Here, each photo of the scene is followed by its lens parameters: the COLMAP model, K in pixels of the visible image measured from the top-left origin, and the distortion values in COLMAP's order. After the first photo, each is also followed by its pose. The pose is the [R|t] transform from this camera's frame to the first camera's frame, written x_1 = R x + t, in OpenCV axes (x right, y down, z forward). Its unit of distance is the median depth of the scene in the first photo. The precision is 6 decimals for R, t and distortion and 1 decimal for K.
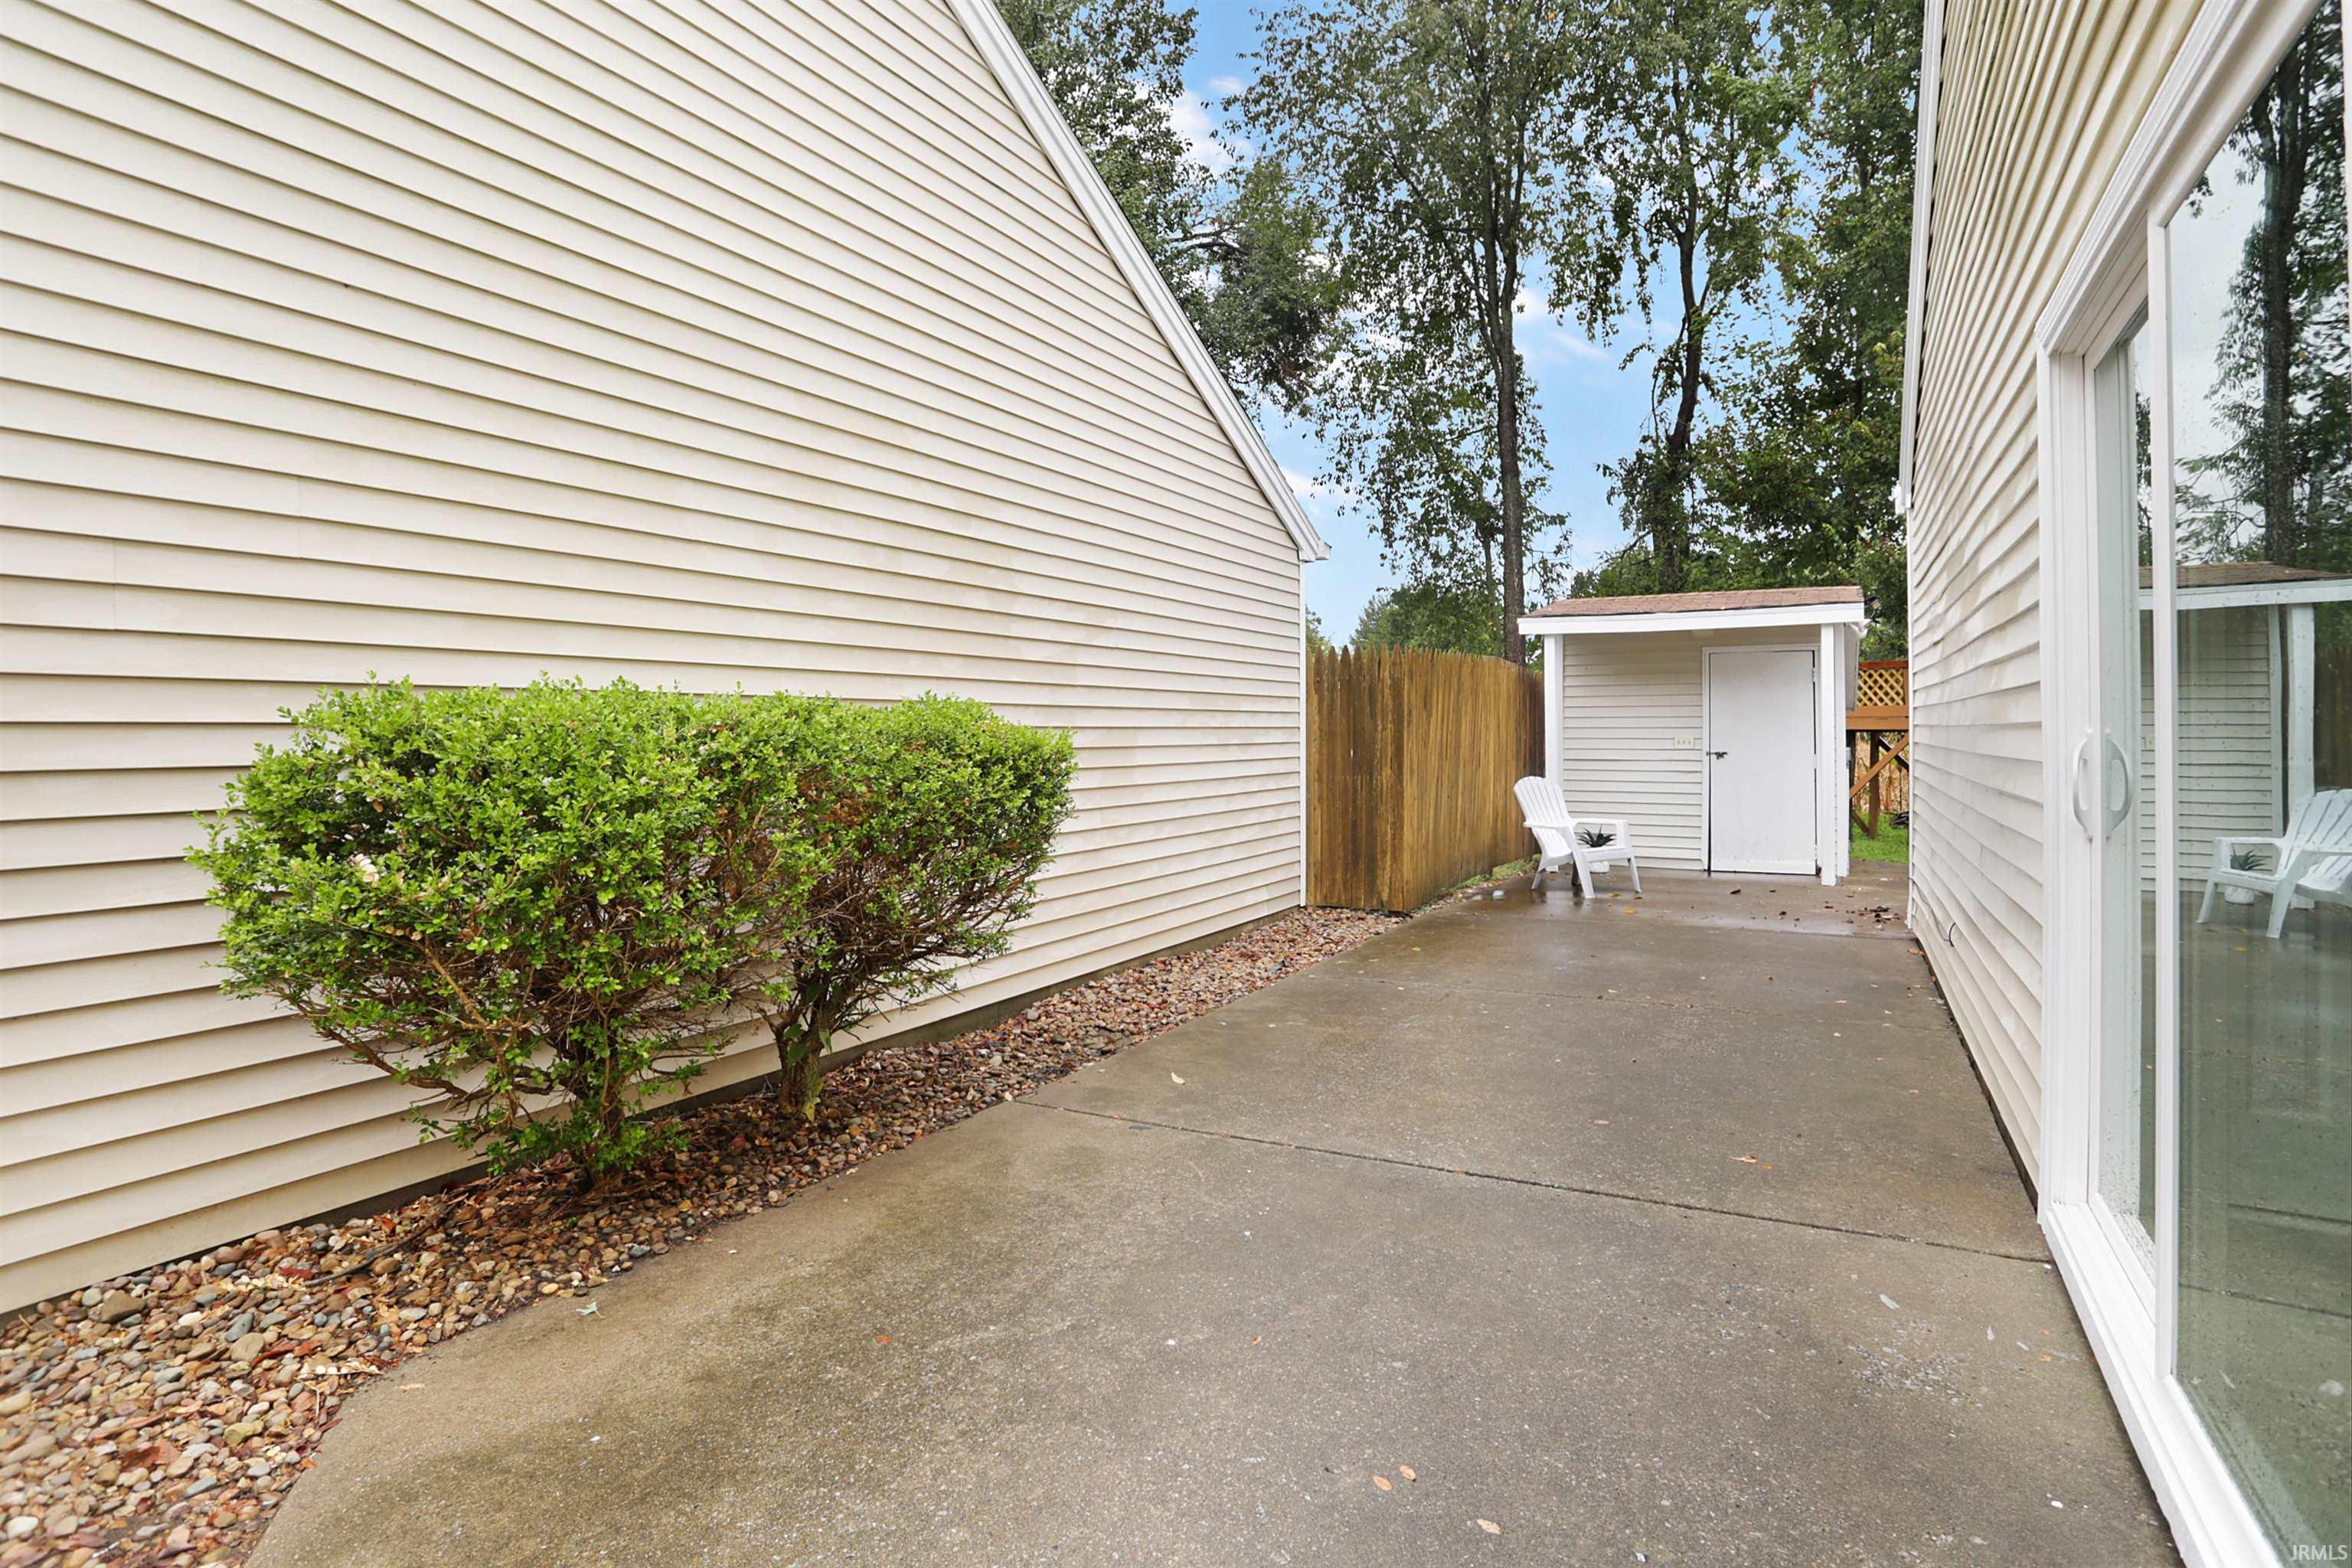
lens RADIAL K [[1170.1, 0, 1271.2], [0, 1170.1, 725.7], [0, 0, 1]] dist [-0.004458, -0.000235]
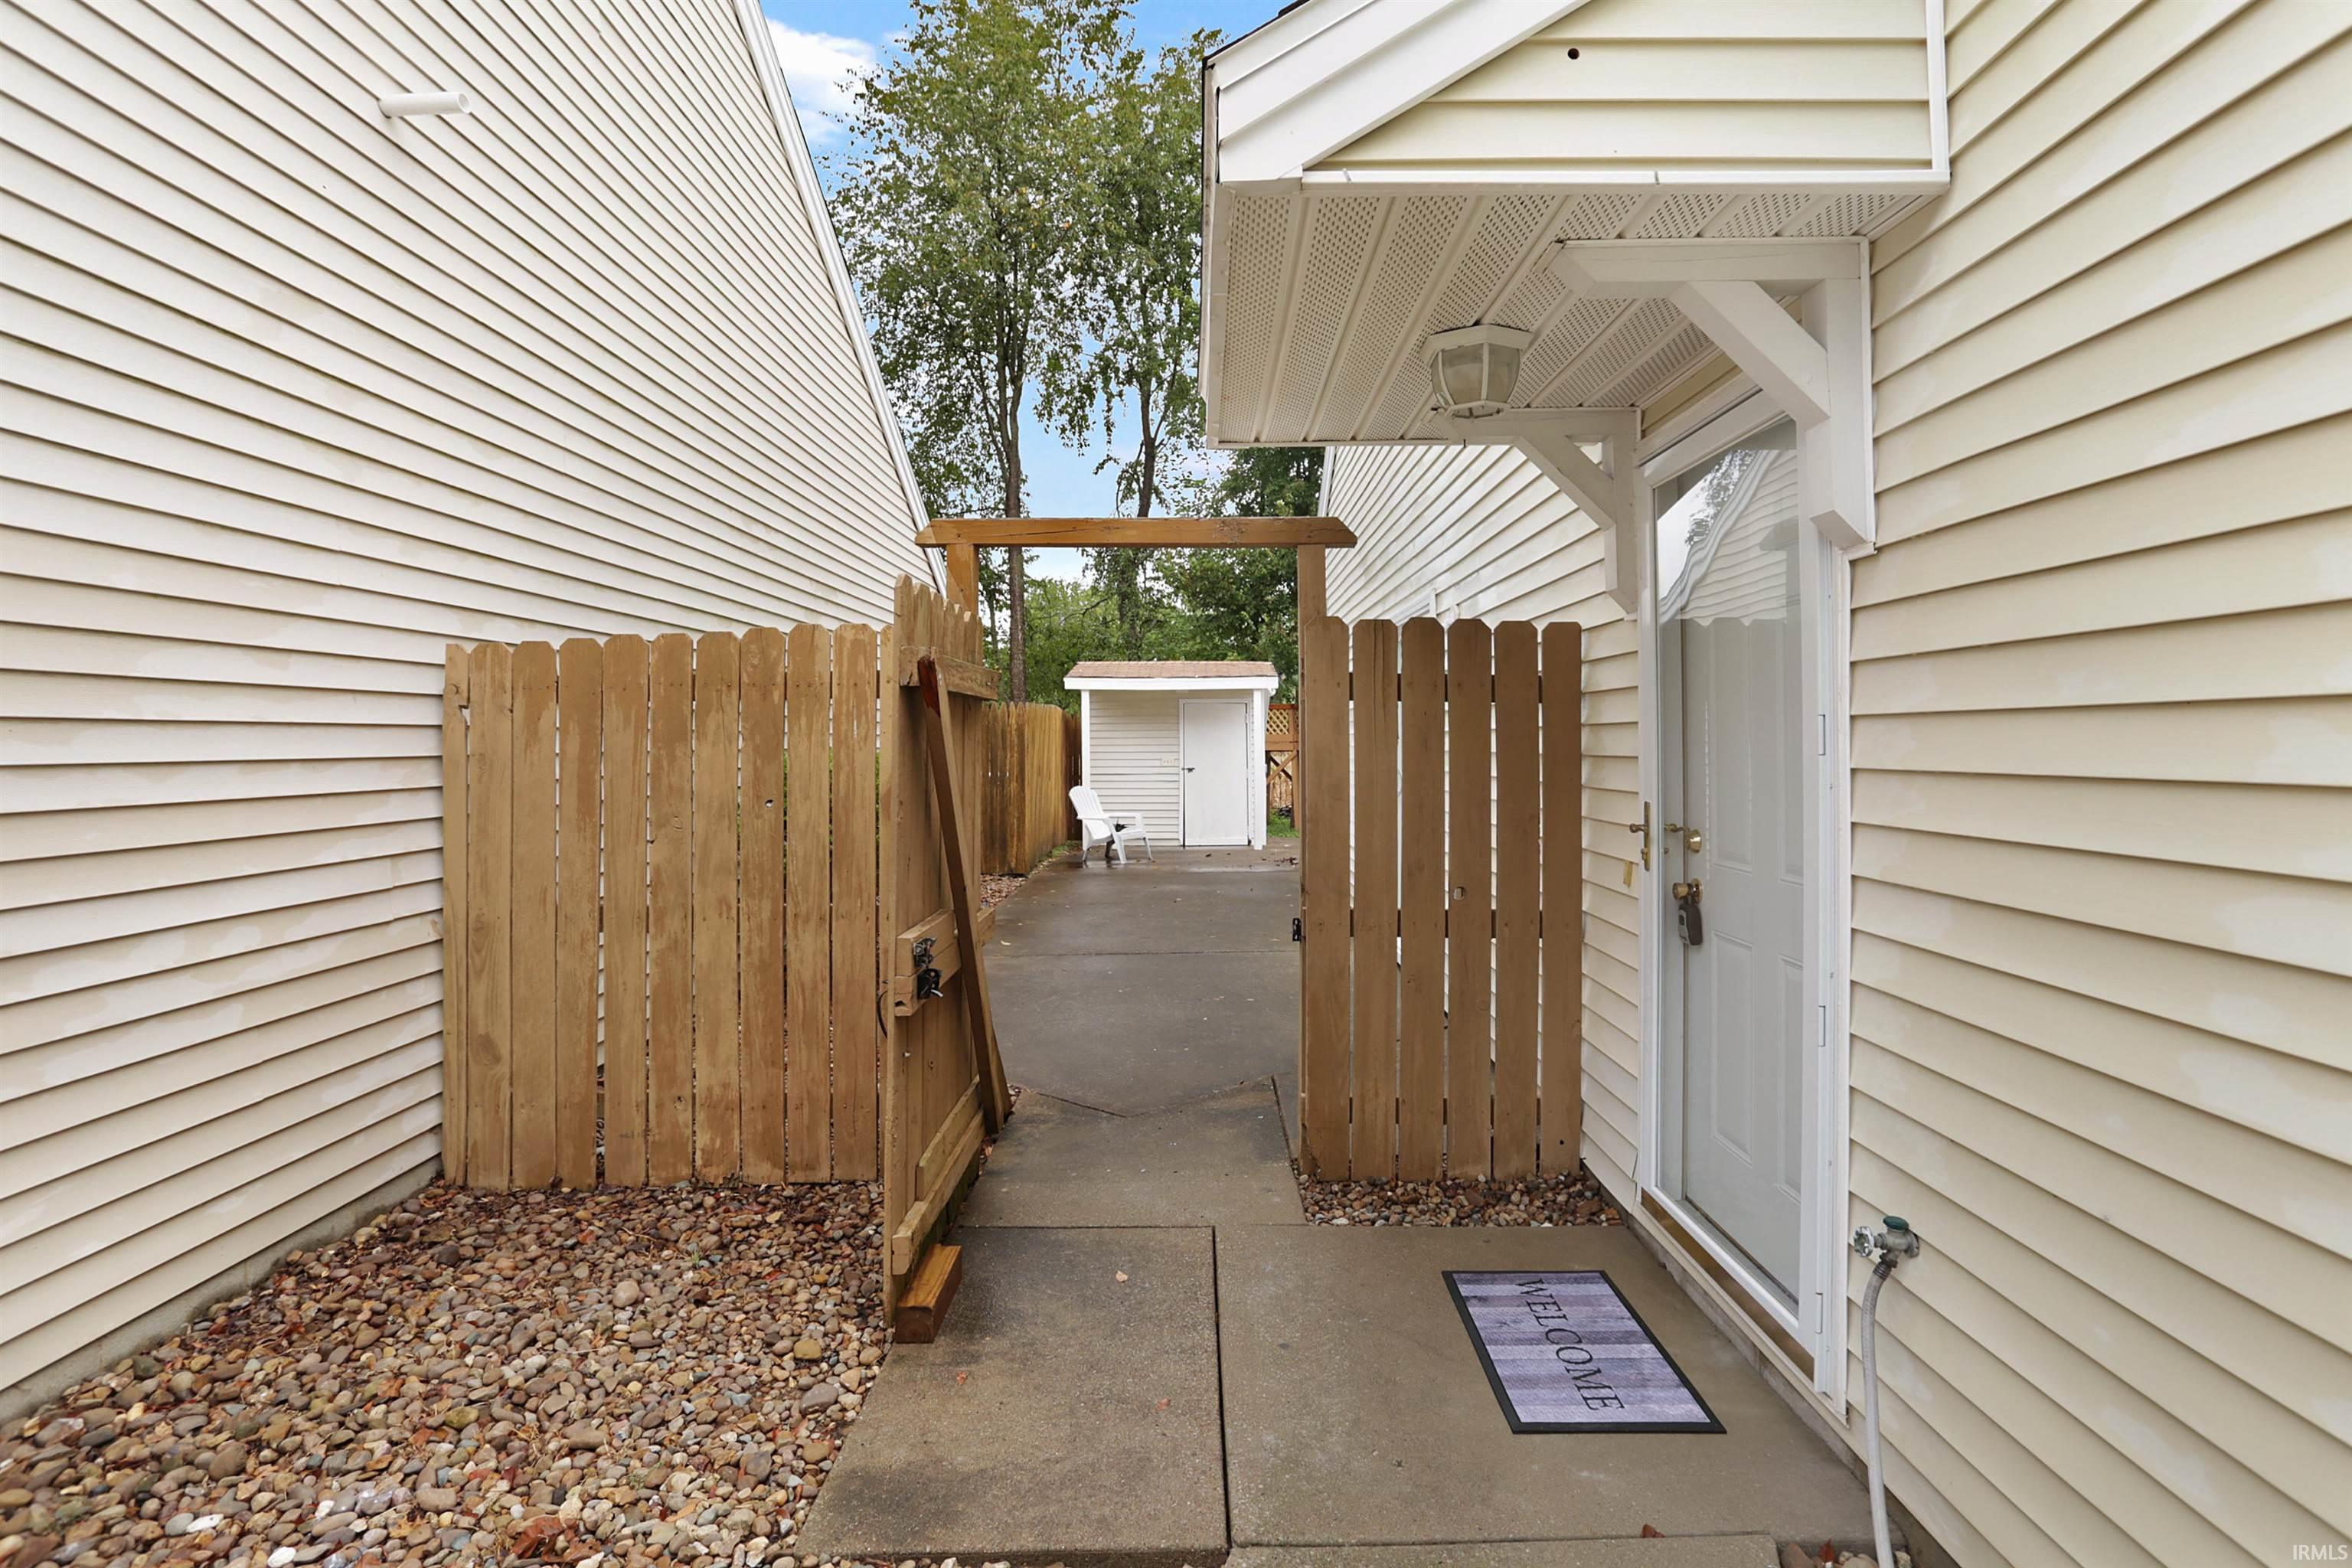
lens RADIAL K [[1170.1, 0, 1177.7], [0, 1170.1, 769.2], [0, 0, 1]] dist [-0.004458, -0.000235]
pose [[0.908303, -0.008408, 0.418228, -0.197237], [-0.002197, 0.999688, 0.024870, -0.010601], [-0.418307, -0.023508, 0.908001, -0.276956]]
